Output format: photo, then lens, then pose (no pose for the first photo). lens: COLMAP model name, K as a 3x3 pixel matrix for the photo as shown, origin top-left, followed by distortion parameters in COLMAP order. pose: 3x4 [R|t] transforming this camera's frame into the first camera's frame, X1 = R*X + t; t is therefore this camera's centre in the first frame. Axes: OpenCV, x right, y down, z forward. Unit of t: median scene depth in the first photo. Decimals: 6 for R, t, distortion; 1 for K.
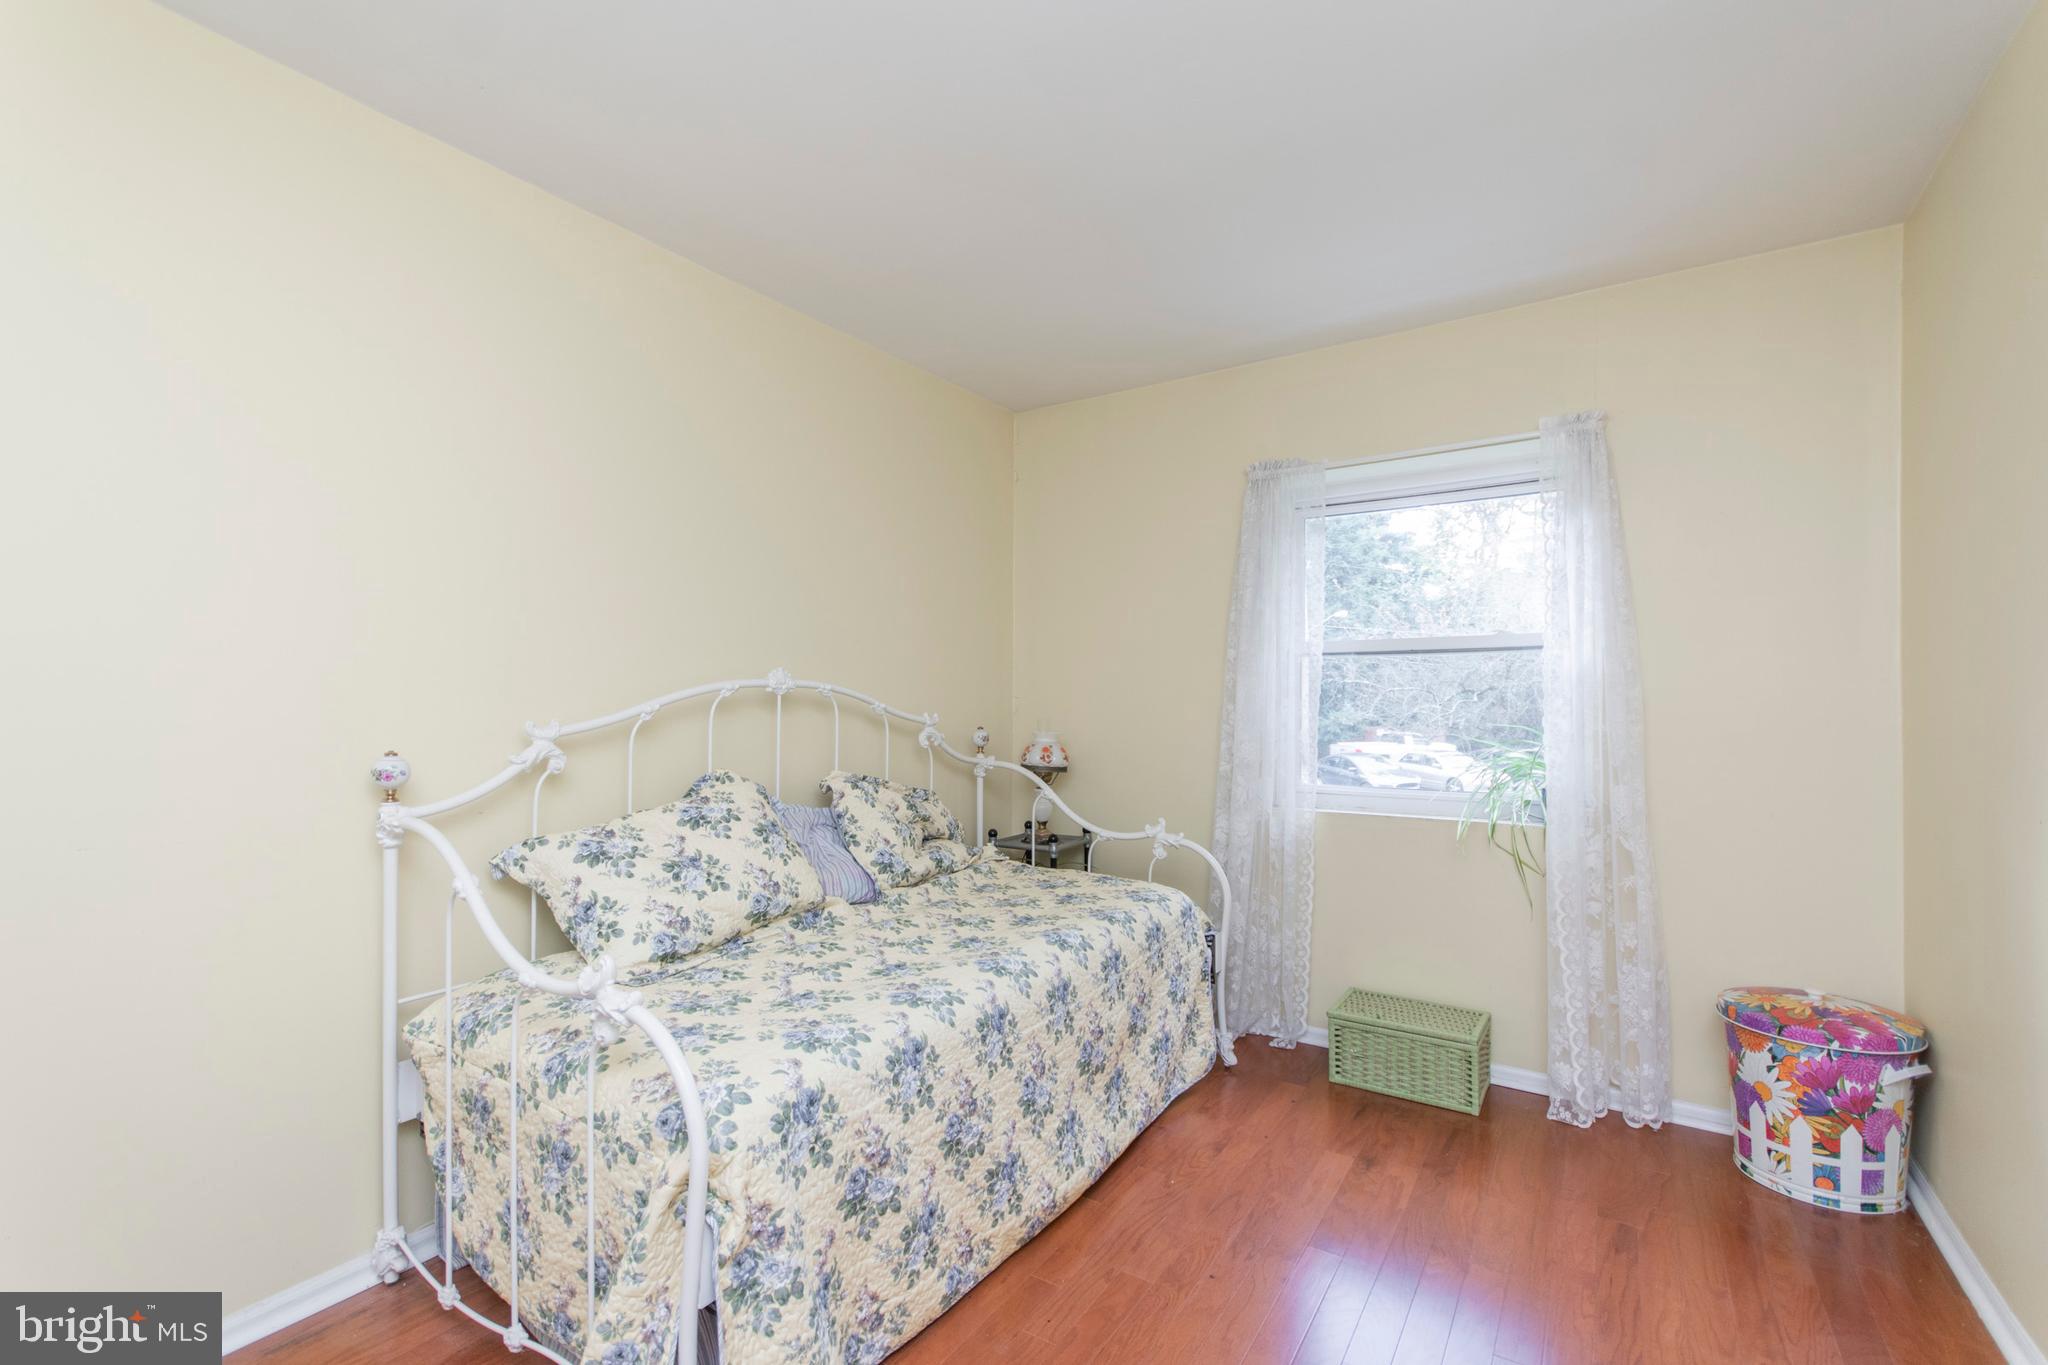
lens RADIAL K [[901.6, 0, 1024.0], [0, 901.6, 682.5], [0, 0, 1]] dist [-0.000335, -0.000151]
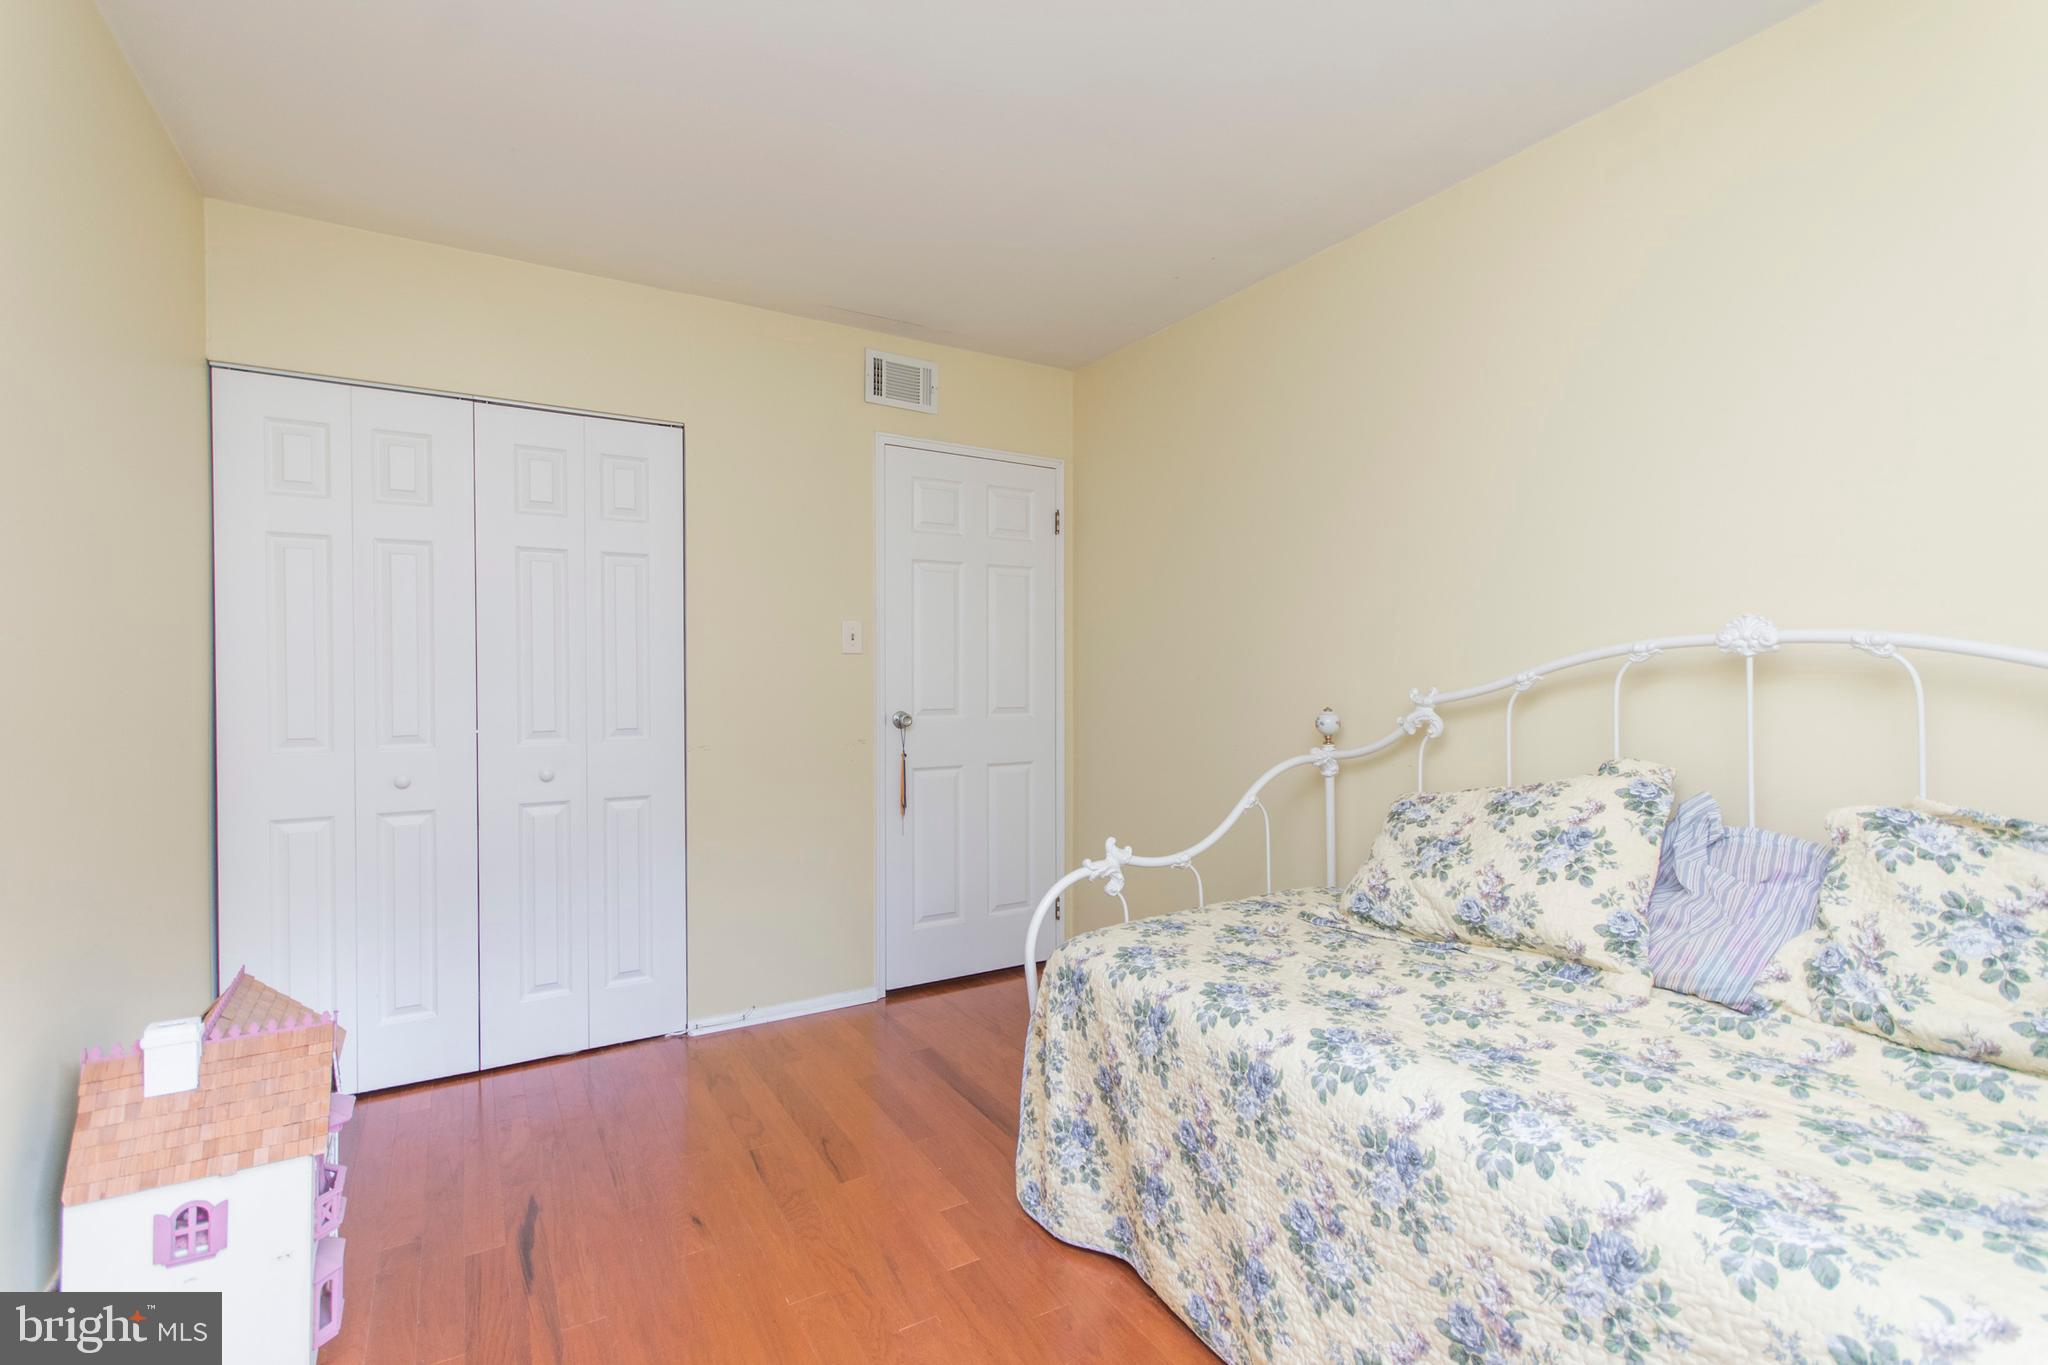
lens RADIAL K [[906.3, 0, 1007.2], [0, 906.3, 674.5], [0, 0, 1]] dist [0.001429, -0.000313]
pose [[-0.438540, -0.007321, -0.898682, 0.692879], [0.022666, 0.999559, -0.019203, 0.033501], [0.898426, -0.028791, -0.438181, 1.044450]]
